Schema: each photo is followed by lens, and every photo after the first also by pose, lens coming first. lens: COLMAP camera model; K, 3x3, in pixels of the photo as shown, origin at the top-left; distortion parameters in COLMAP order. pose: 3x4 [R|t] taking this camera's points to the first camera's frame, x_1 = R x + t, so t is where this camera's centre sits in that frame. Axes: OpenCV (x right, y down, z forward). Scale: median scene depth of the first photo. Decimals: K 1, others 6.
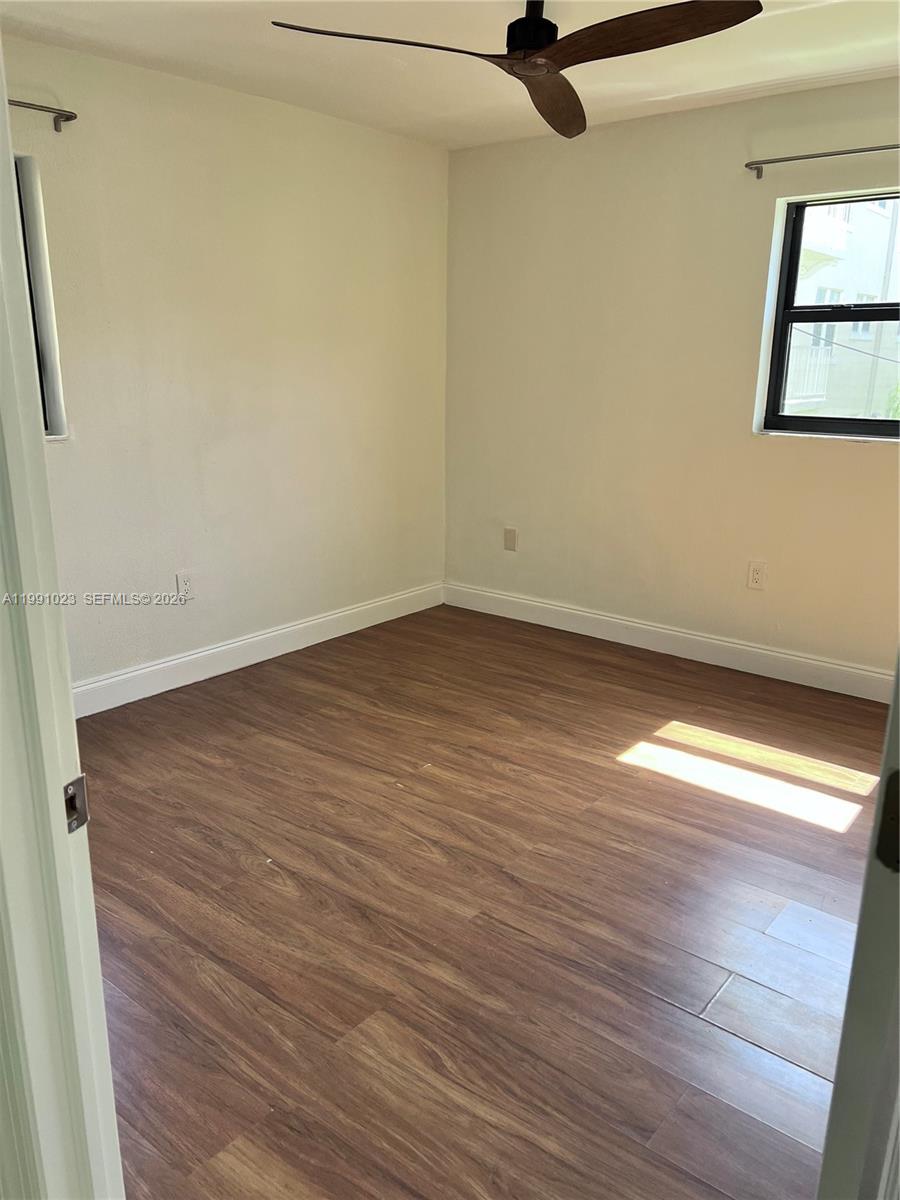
lens RADIAL K [[911.0, 0, 459.1], [0, 911.0, 602.9], [0, 0, 1]] dist [0.060279, -0.065206]
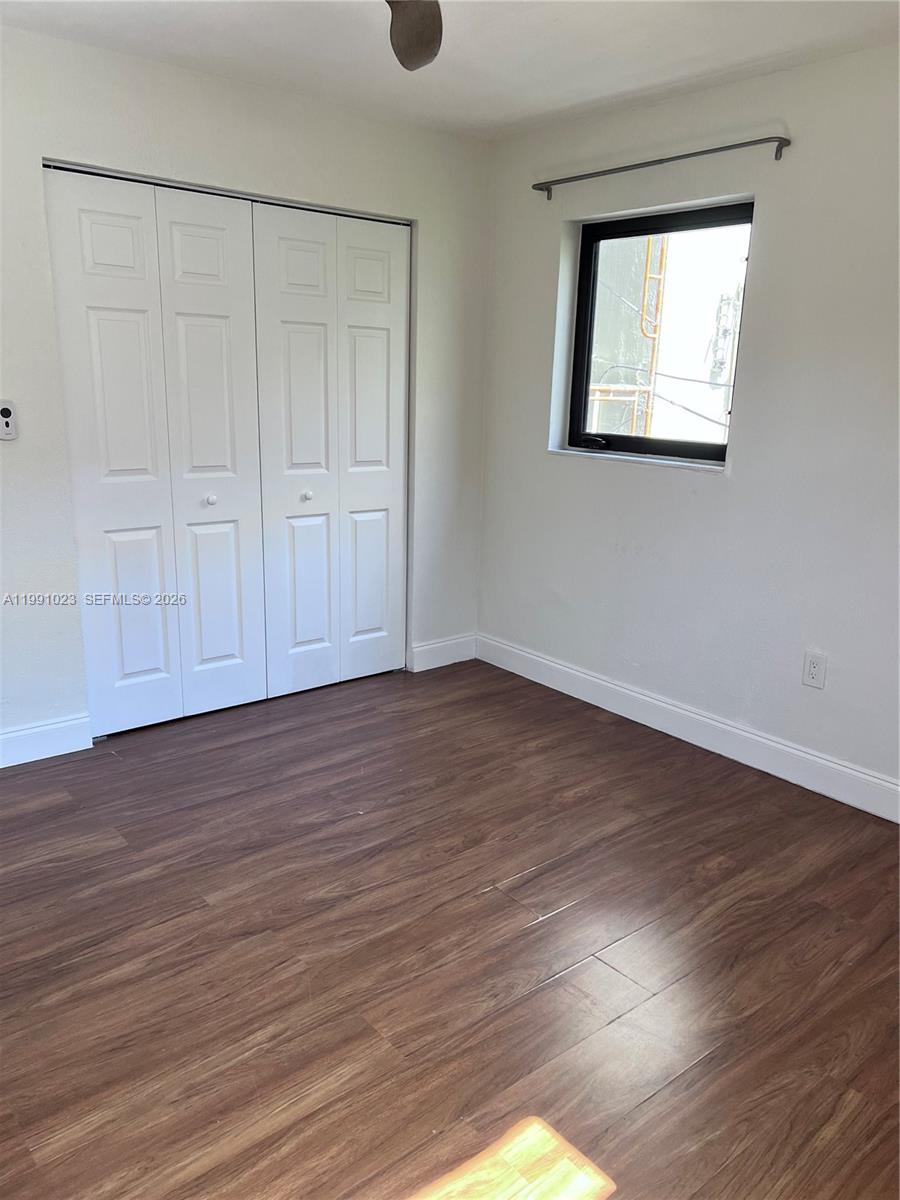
lens RADIAL K [[911.0, 0, 459.1], [0, 911.0, 602.9], [0, 0, 1]] dist [0.060279, -0.065206]
pose [[-0.195956, 0.227792, -0.953788, 0.729432], [-0.289242, 0.915945, 0.278179, -0.286203], [0.936985, 0.330387, -0.113598, 1.053649]]
